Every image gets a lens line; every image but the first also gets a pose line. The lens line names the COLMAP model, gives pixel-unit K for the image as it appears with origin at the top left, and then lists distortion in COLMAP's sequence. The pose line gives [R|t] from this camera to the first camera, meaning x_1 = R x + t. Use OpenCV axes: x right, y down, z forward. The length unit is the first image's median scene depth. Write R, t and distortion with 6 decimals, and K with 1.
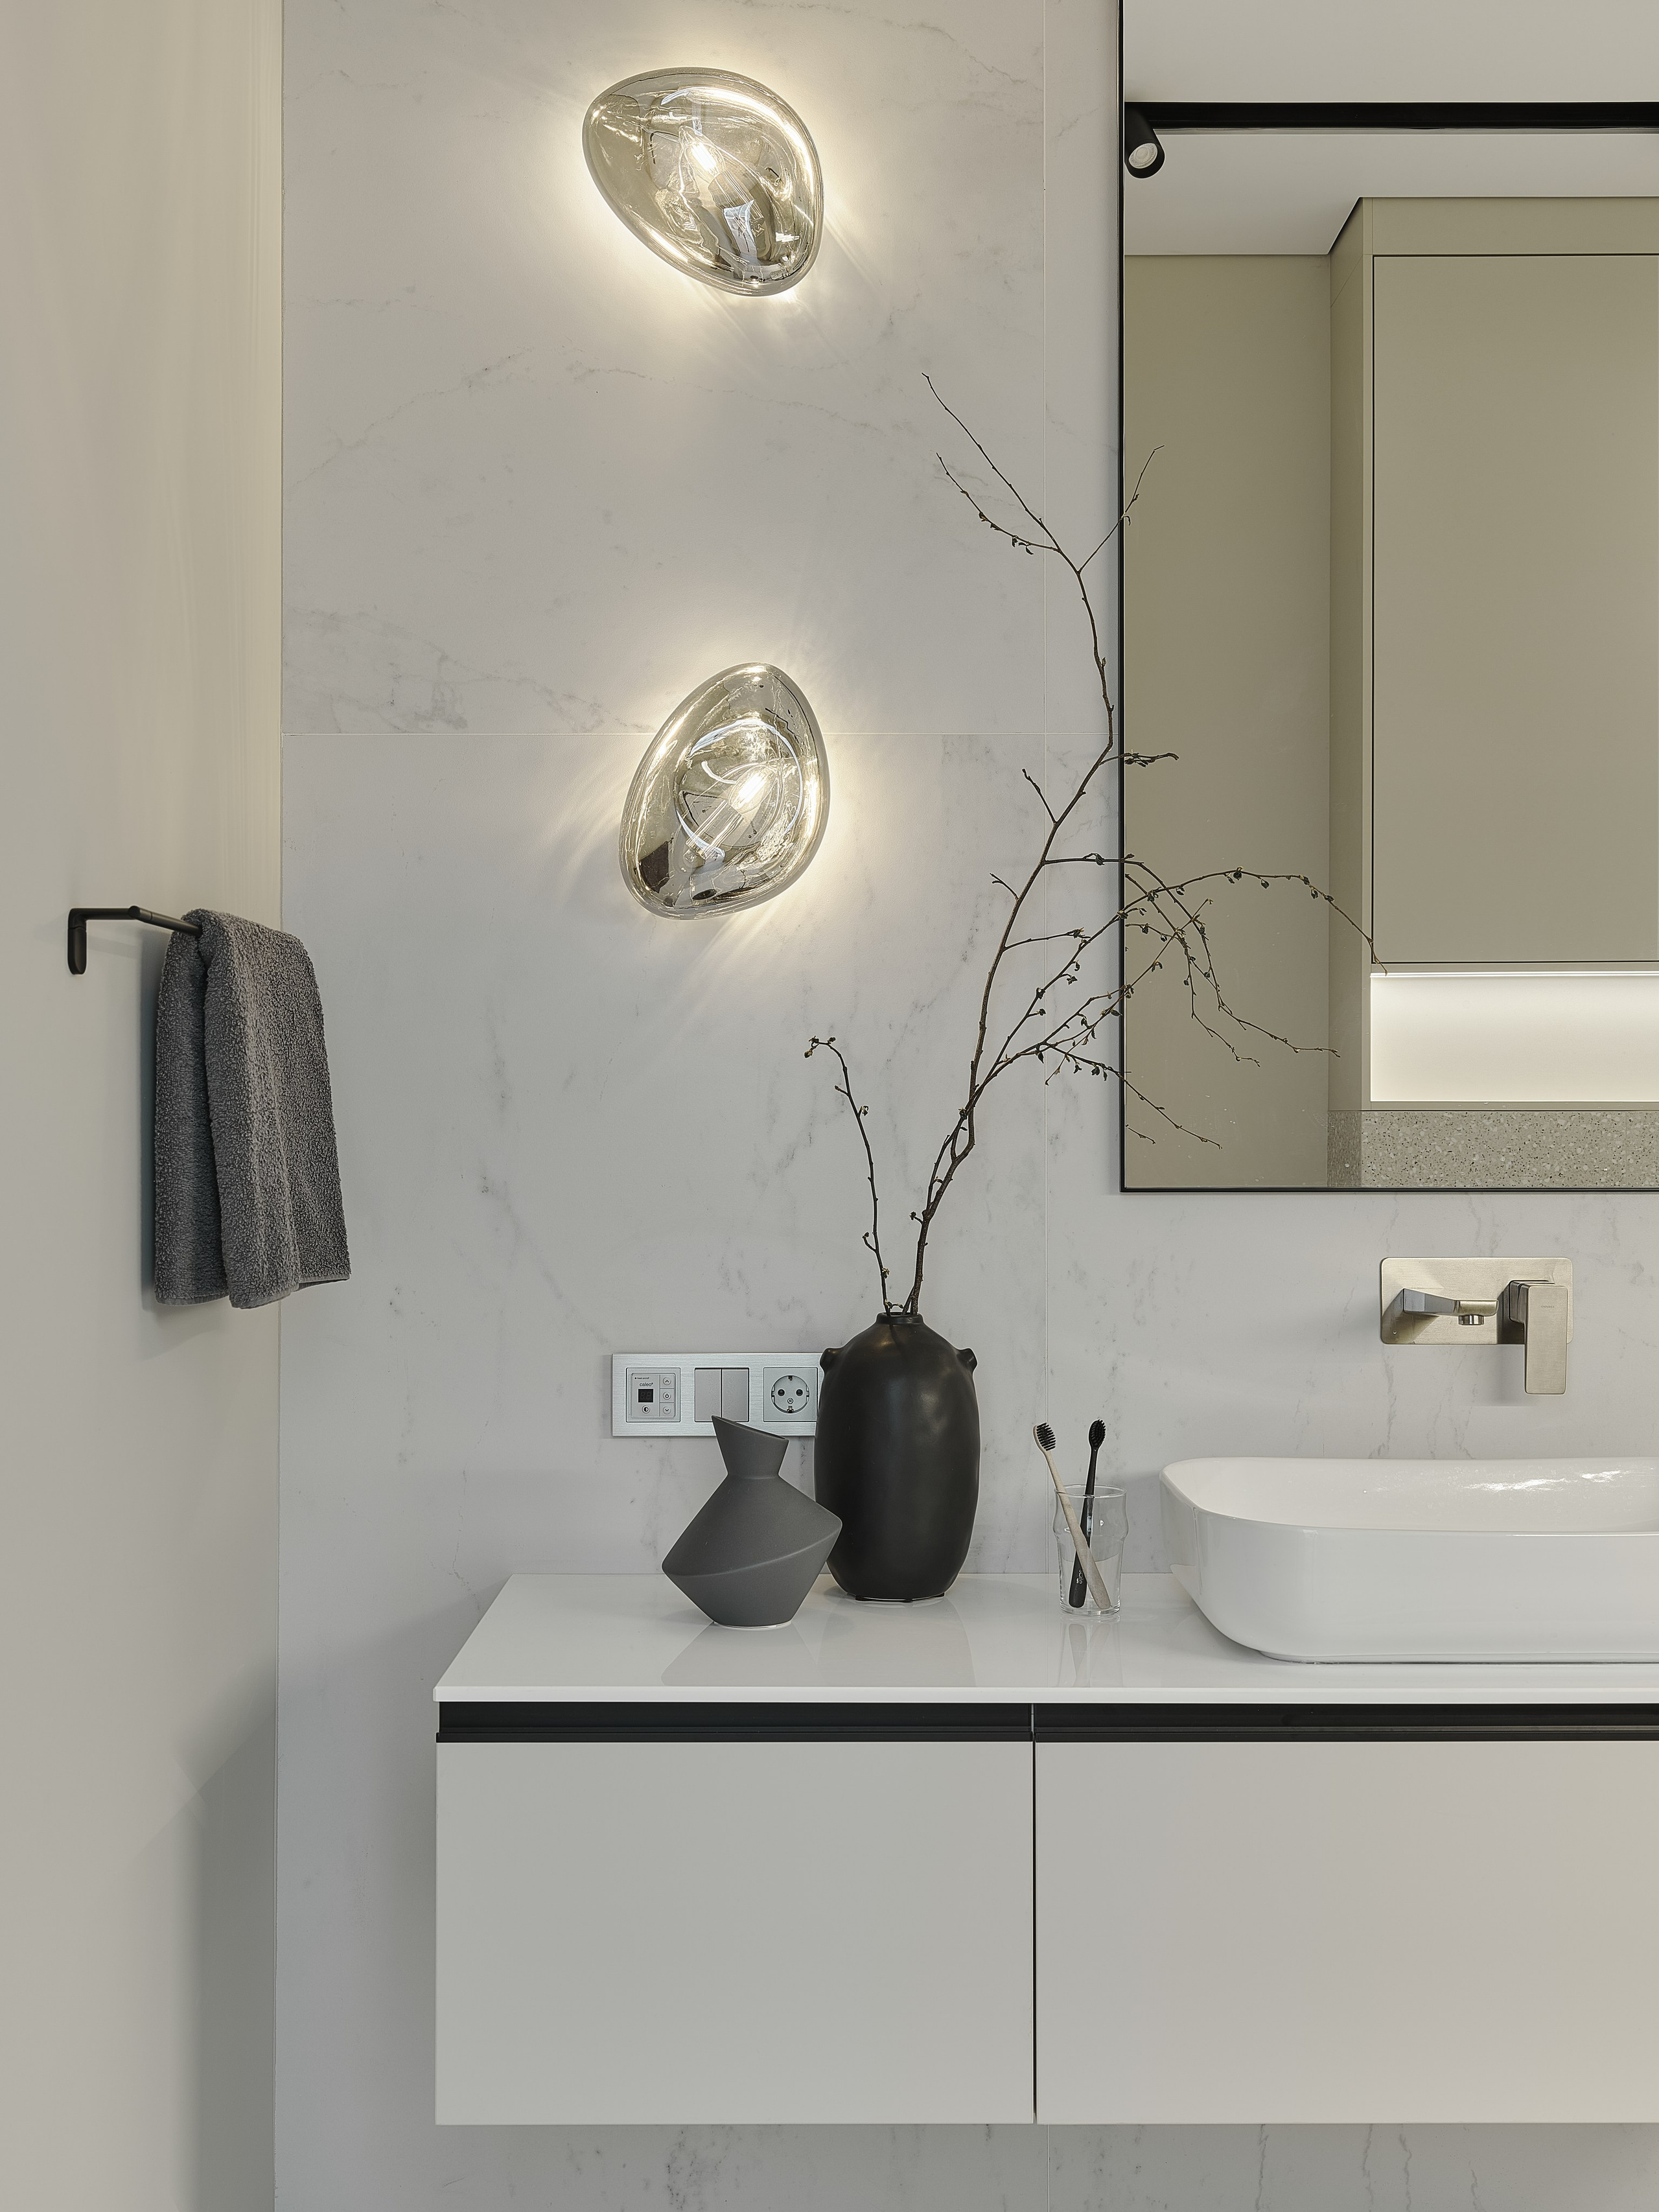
lens RADIAL K [[2275.2, 0, 829.5], [0, 2275.2, 1106.0], [0, 0, 1]] dist [-0.000296, -0.005142]
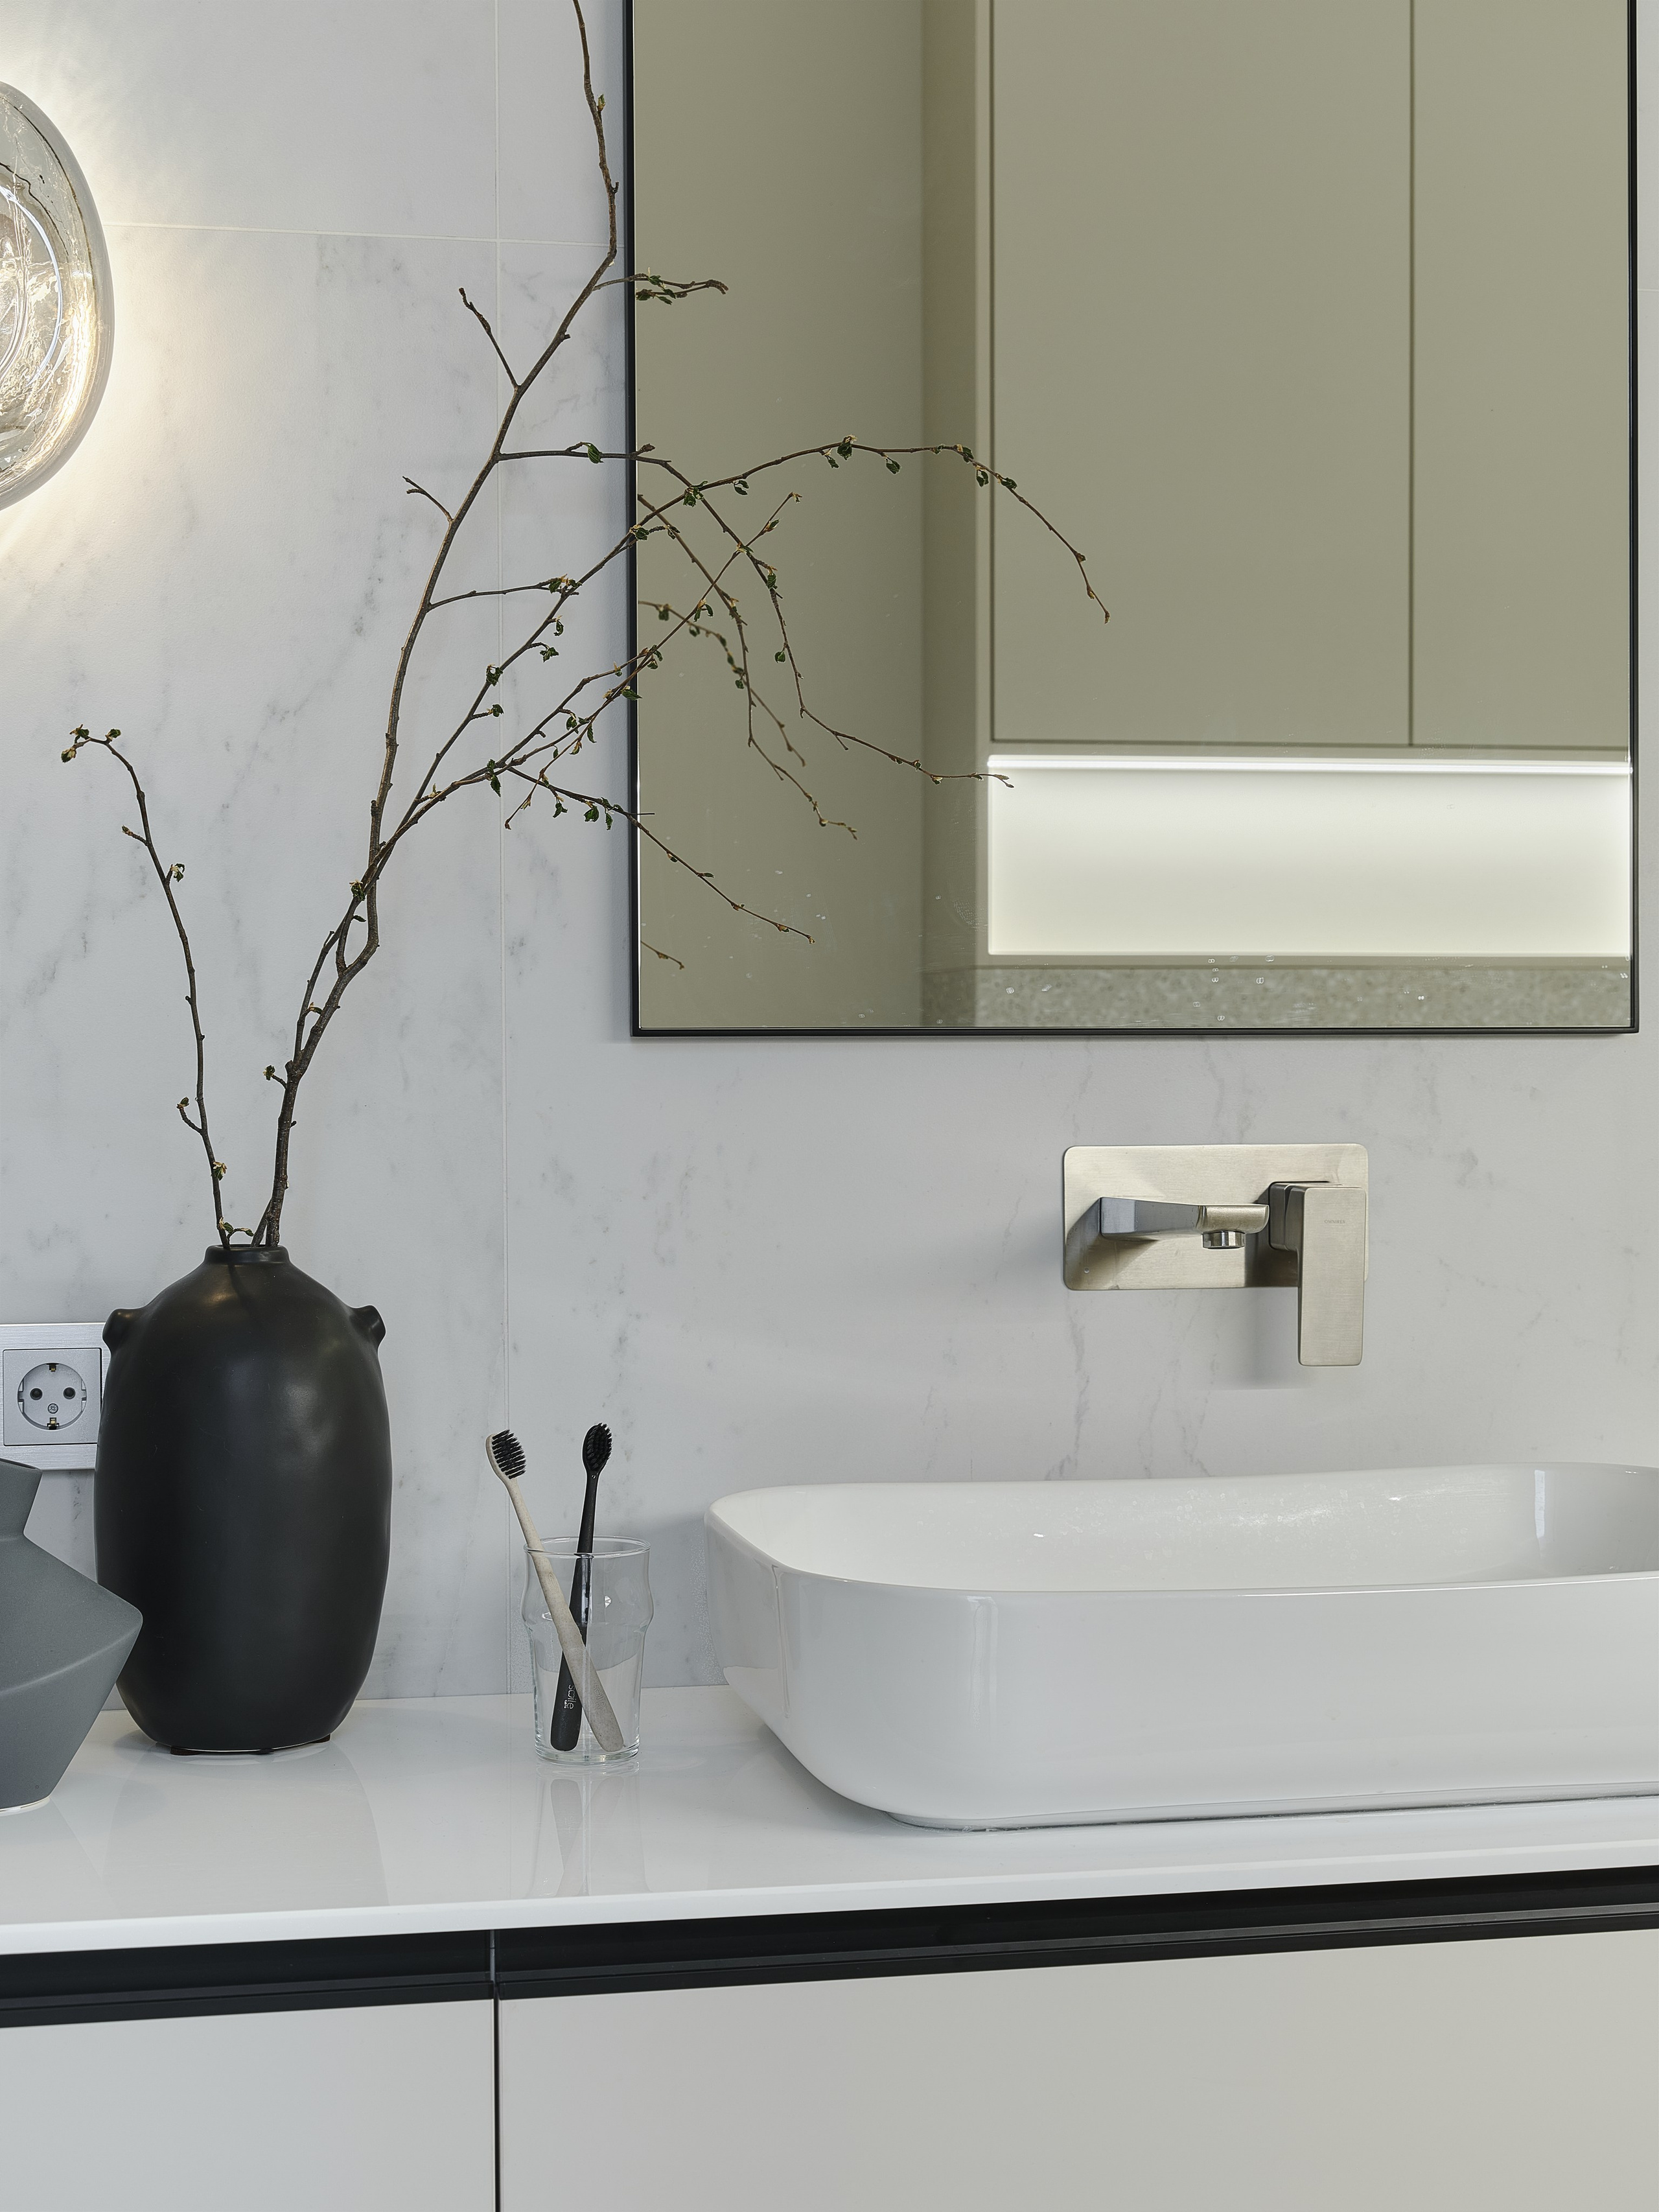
lens RADIAL K [[3473.5, 0, 829.5], [0, 3473.5, 1106.0], [0, 0, 1]] dist [-0.007289, -0.020345]
pose [[0.981378, -0.008499, 0.191898, 0.007448], [0.001874, 0.999397, 0.034681, 0.026045], [-0.192077, -0.033675, 0.980802, 0.125193]]
